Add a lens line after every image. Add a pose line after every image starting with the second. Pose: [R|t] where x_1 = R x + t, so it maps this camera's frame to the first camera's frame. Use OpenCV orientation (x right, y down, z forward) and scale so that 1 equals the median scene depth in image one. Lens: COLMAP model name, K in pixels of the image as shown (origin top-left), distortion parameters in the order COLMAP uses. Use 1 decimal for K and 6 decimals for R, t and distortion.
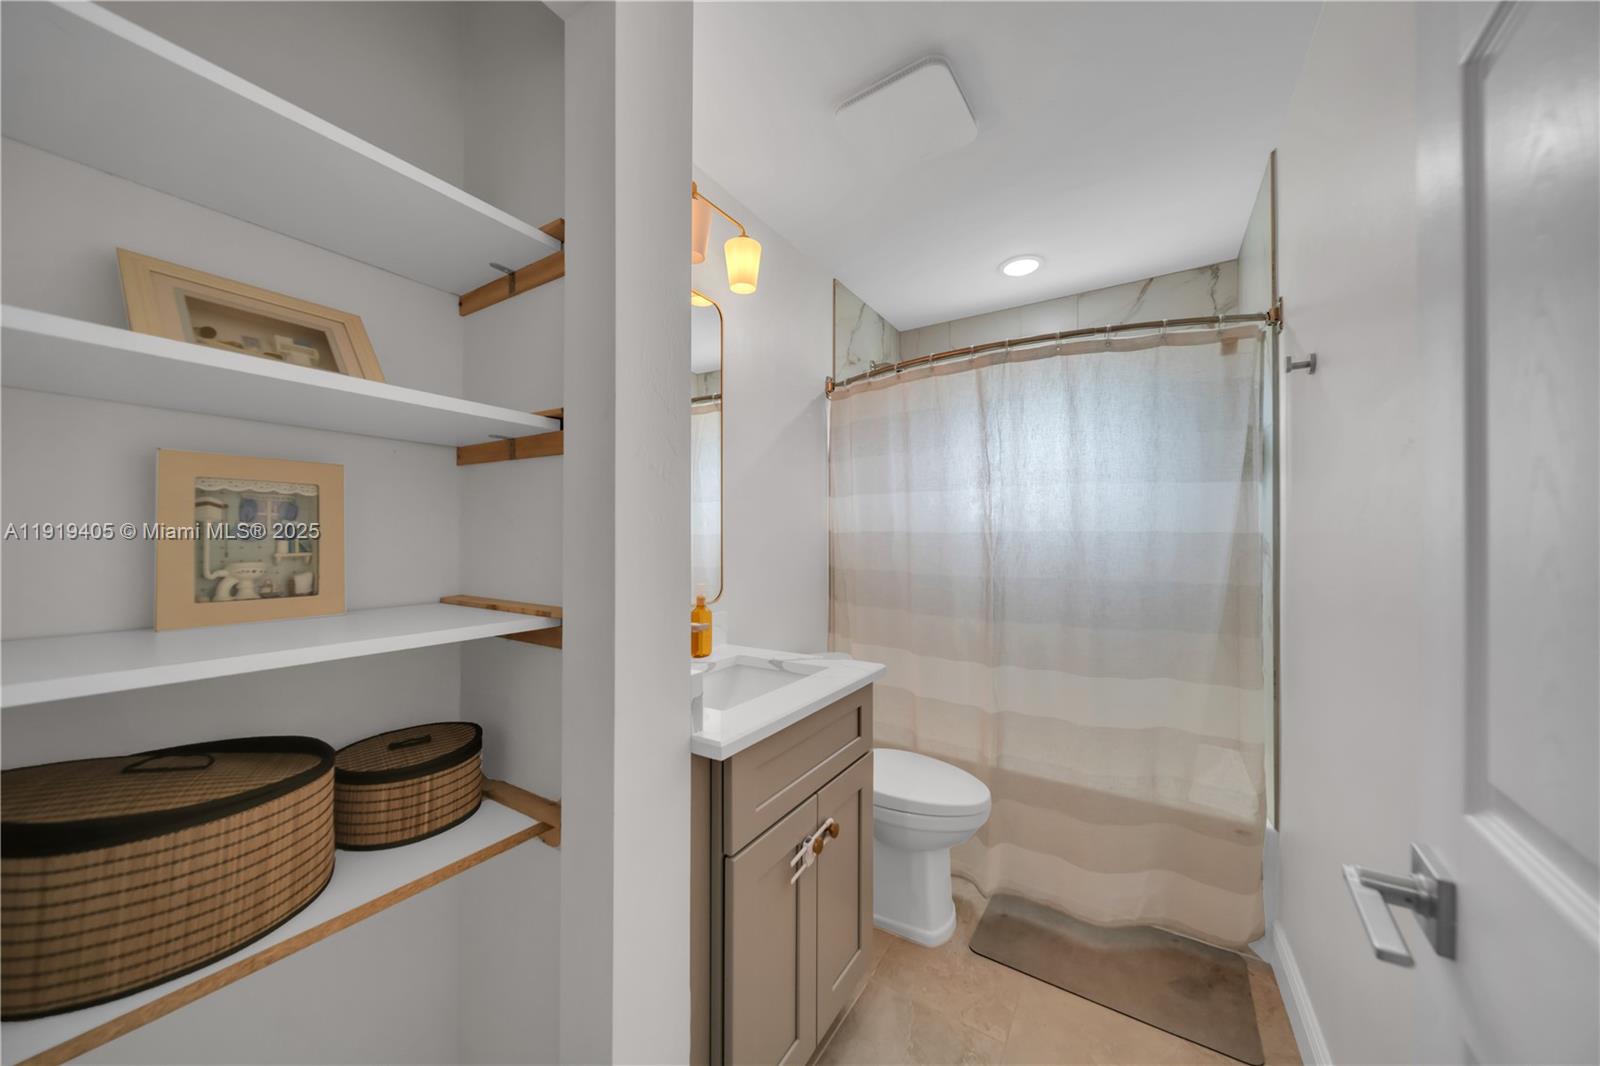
lens RADIAL K [[558.6, 0, 797.2], [0, 558.6, 537.6], [0, 0, 1]] dist [-0.001693, -0.000501]
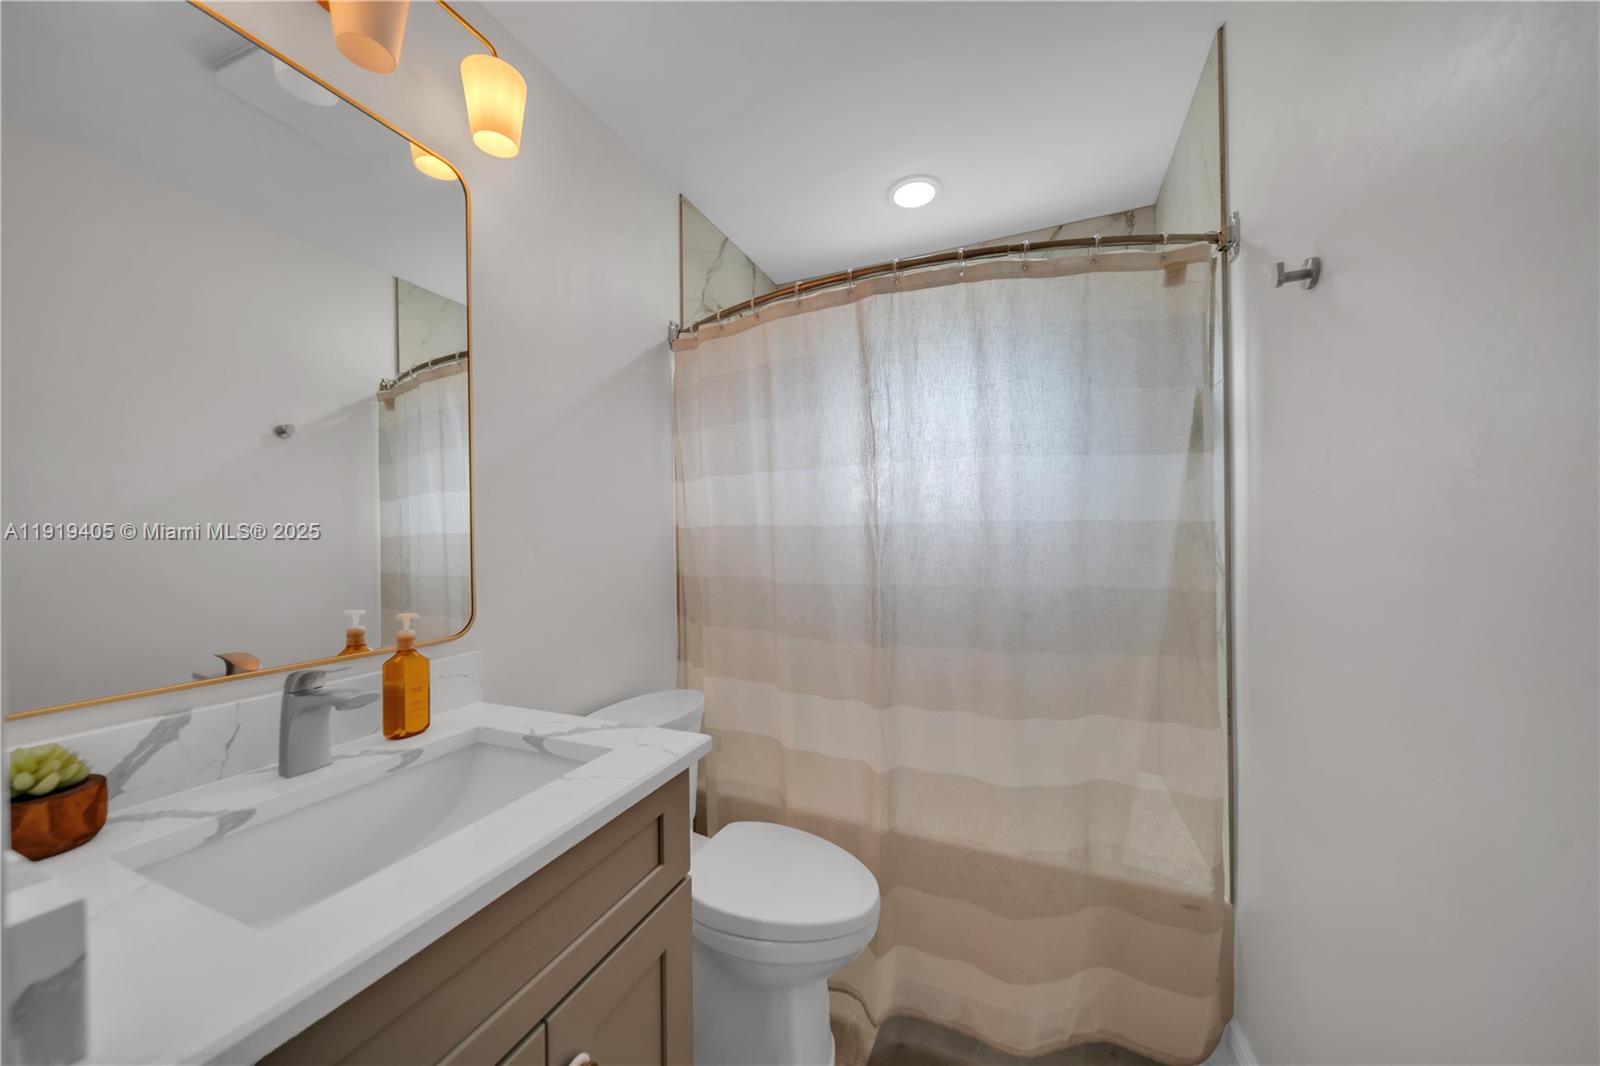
lens RADIAL K [[558.6, 0, 804.1], [0, 558.6, 538.0], [0, 0, 1]] dist [-0.001693, -0.000501]
pose [[0.984288, -0.011161, 0.176215, 0.130279], [0.010777, 0.999937, 0.003134, 0.005318], [-0.176239, -0.001185, 0.984347, 0.313136]]
